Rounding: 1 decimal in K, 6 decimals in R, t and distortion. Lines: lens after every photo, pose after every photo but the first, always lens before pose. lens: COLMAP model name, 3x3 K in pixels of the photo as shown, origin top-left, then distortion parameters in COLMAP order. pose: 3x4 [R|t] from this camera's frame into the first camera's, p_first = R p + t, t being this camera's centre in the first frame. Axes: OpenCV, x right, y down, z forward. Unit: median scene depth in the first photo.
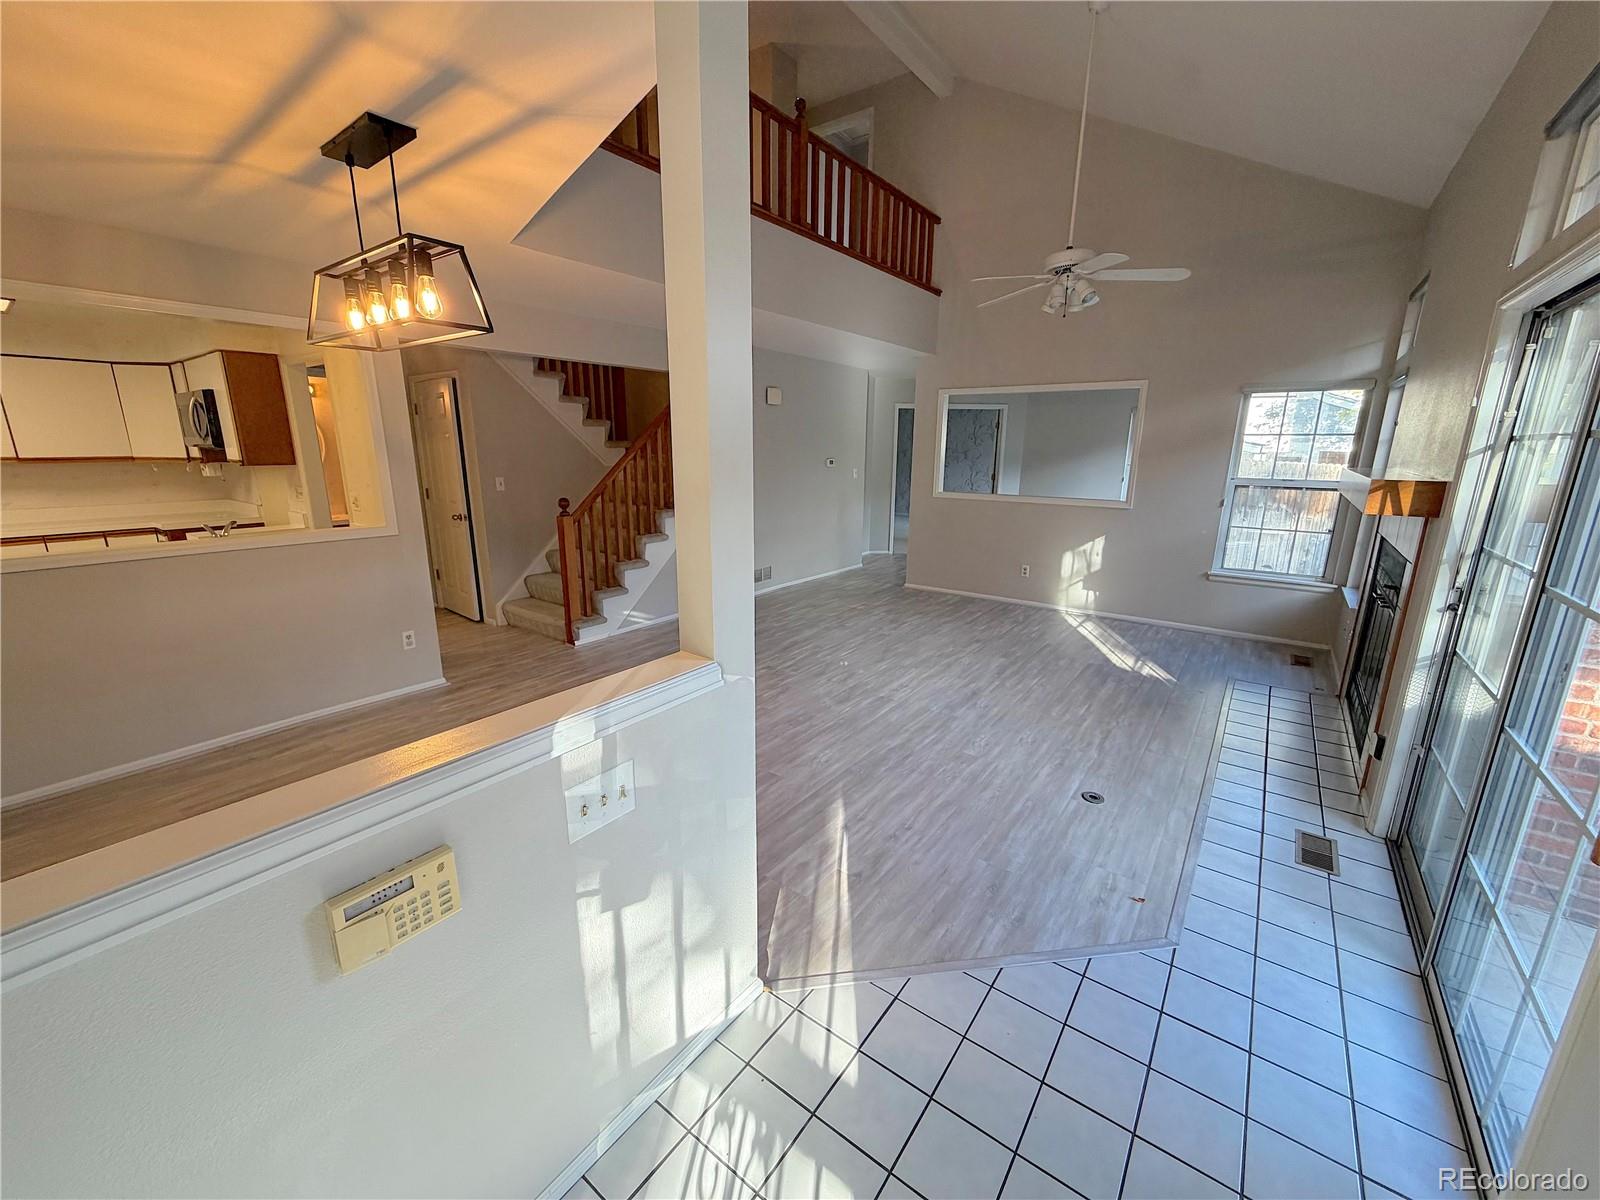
lens RADIAL K [[633.7, 0, 800.0], [0, 633.7, 600.0], [0, 0, 1]] dist [-0.009658, -0.000148]
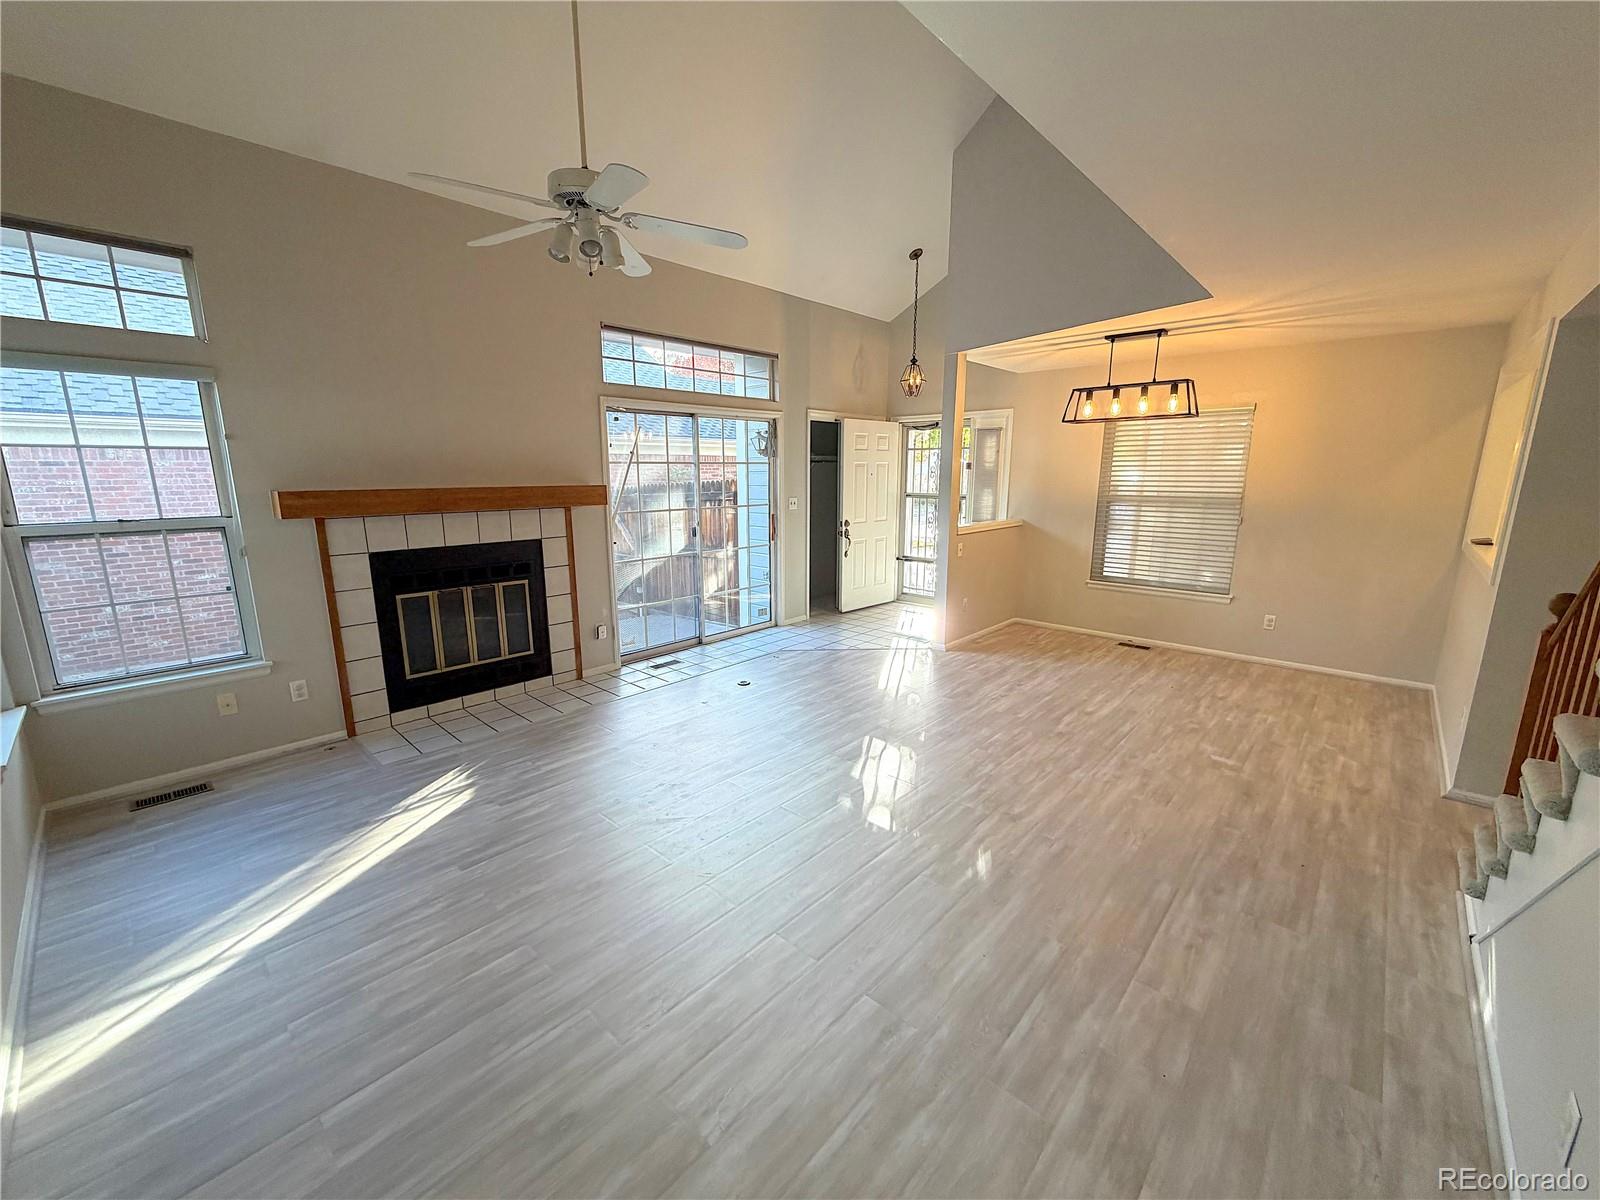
lens RADIAL K [[636.0, 0, 795.8], [0, 636.0, 601.3], [0, 0, 1]] dist [-0.001905, 0.000067]
pose [[-0.993770, -0.028008, 0.107876, 0.115192], [0.021322, 0.902256, 0.430673, -0.407305], [-0.109395, 0.430290, -0.896037, 1.668756]]
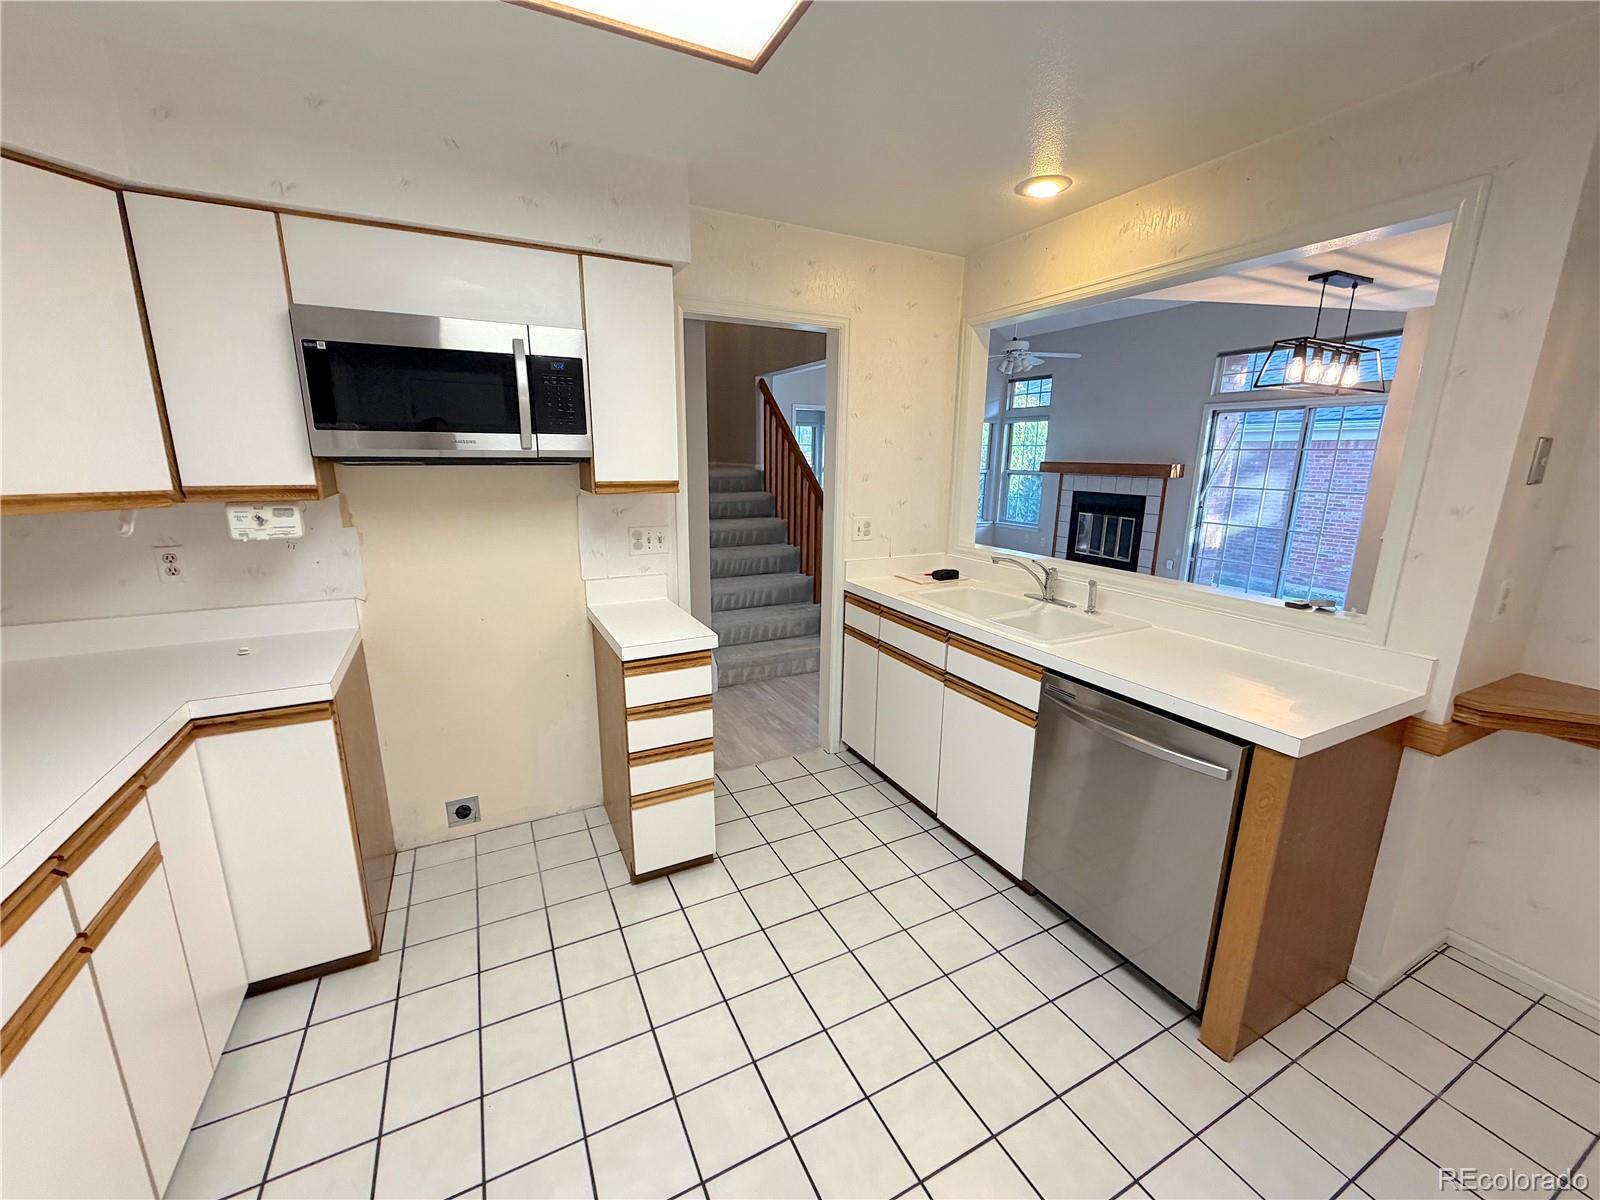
lens RADIAL K [[636.0, 0, 795.8], [0, 636.0, 601.3], [0, 0, 1]] dist [-0.001905, 0.000067]
pose [[0.448526, -0.205014, 0.869939, -1.430220], [0.205431, 0.970925, 0.122896, -0.181058], [-0.869841, 0.123590, 0.477601, 0.736477]]
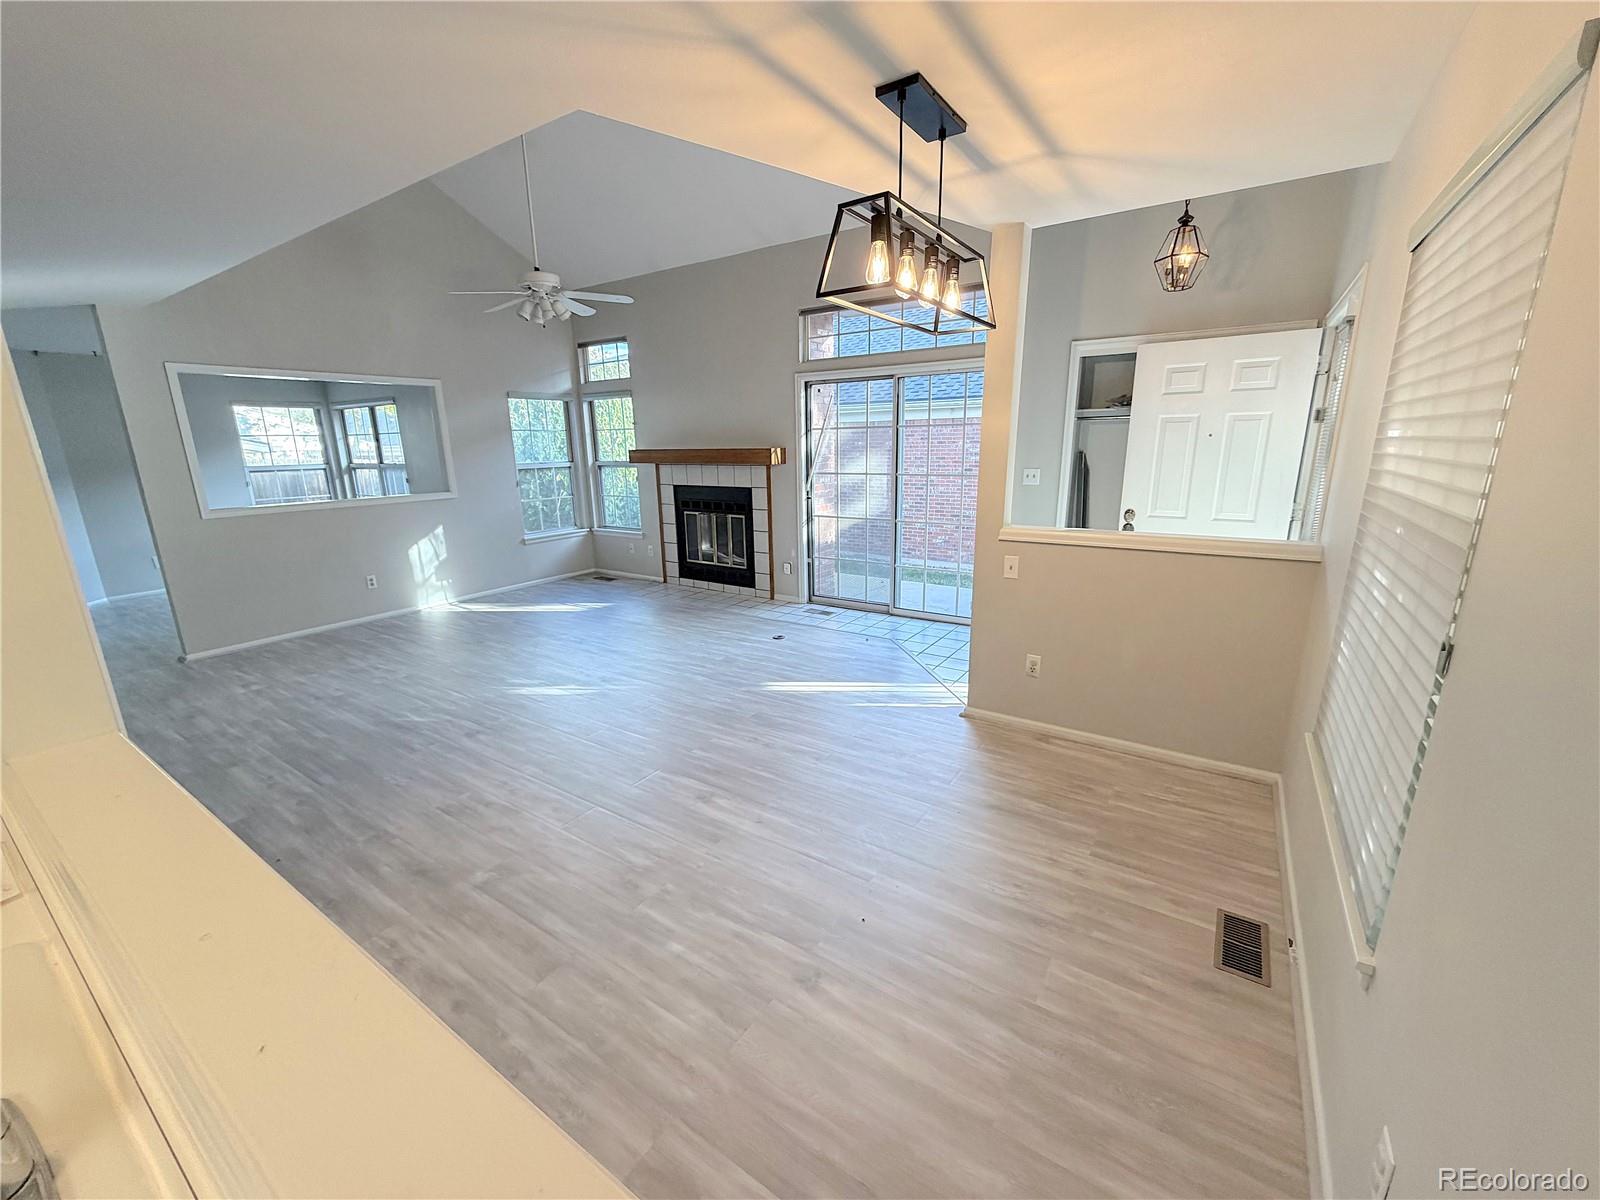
lens RADIAL K [[636.0, 0, 795.8], [0, 636.0, 601.3], [0, 0, 1]] dist [-0.001905, 0.000067]
pose [[-0.049235, -0.252490, 0.966346, -0.845998], [0.255094, 0.932252, 0.256579, -0.151463], [-0.965662, 0.259142, 0.018509, 0.636438]]
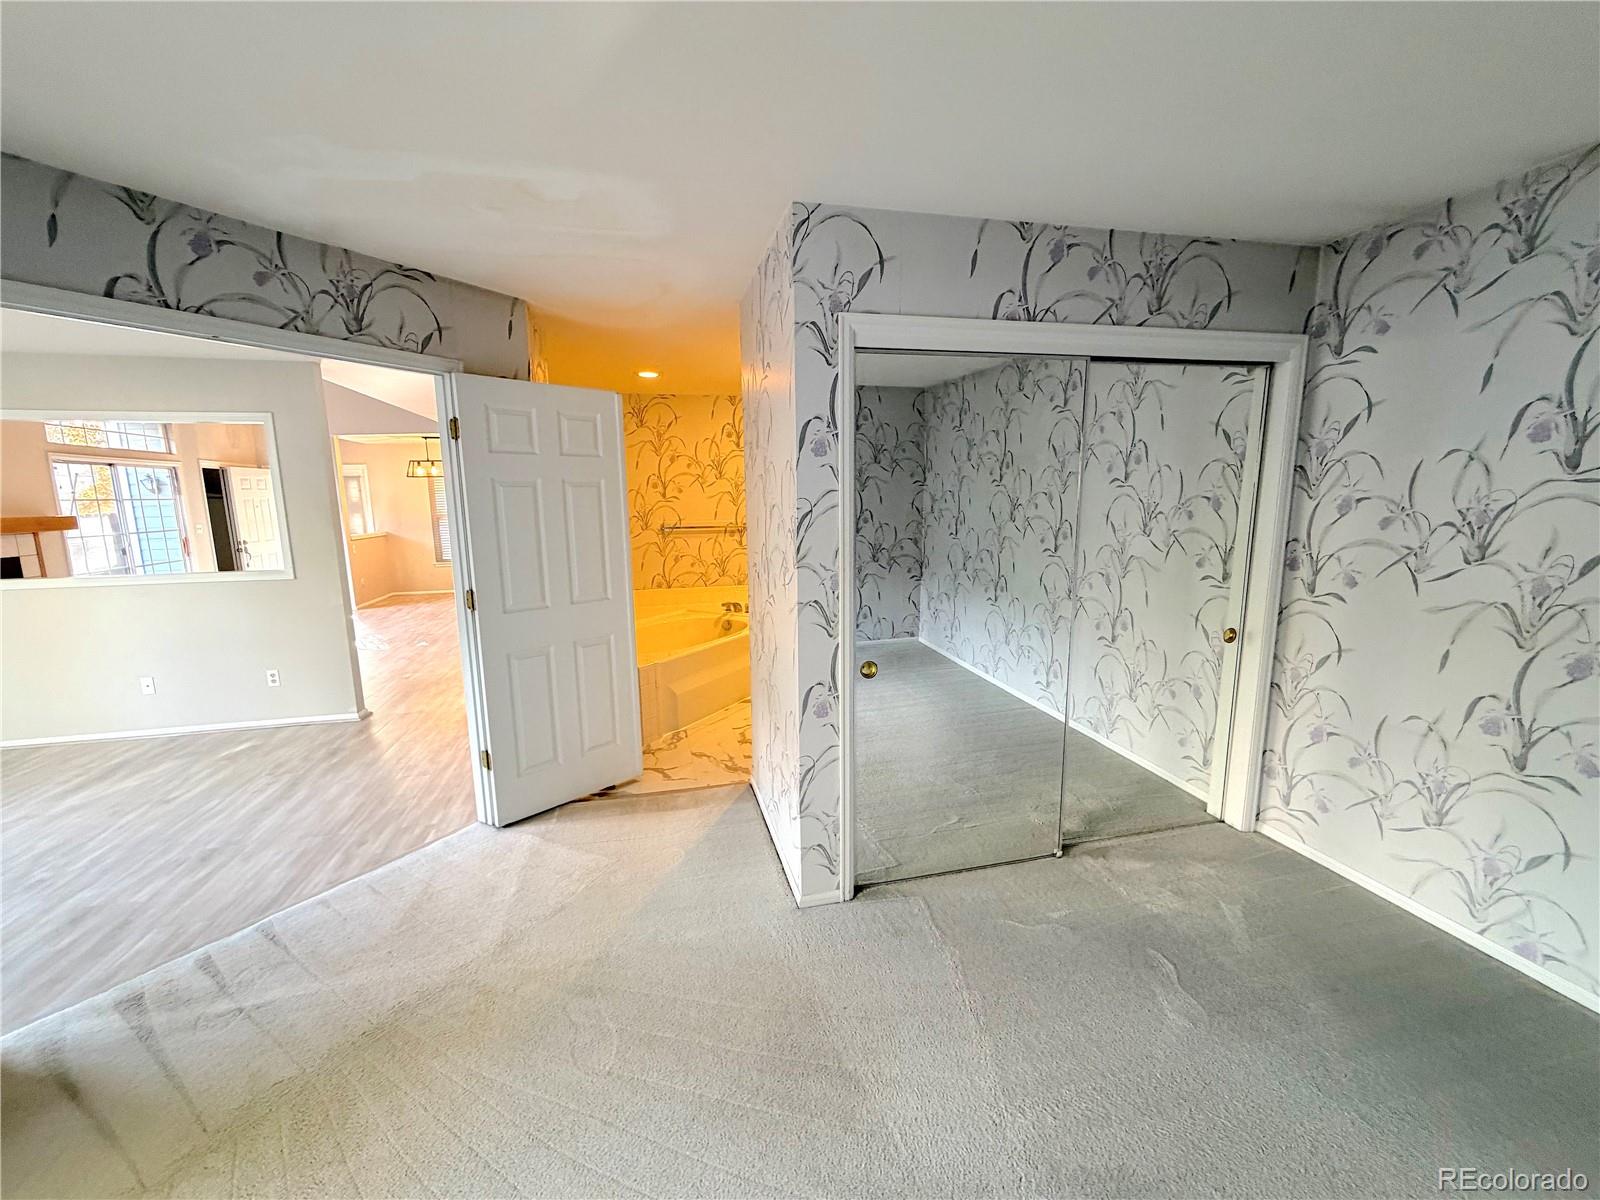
lens RADIAL K [[639.0, 0, 795.3], [0, 639.0, 598.3], [0, 0, 1]] dist [-0.000990, 0.000106]
pose [[-0.647729, 0.123787, -0.751747, 0.625930], [-0.170754, 0.938023, 0.301587, -0.703259], [0.742489, 0.323711, -0.586448, 2.918161]]
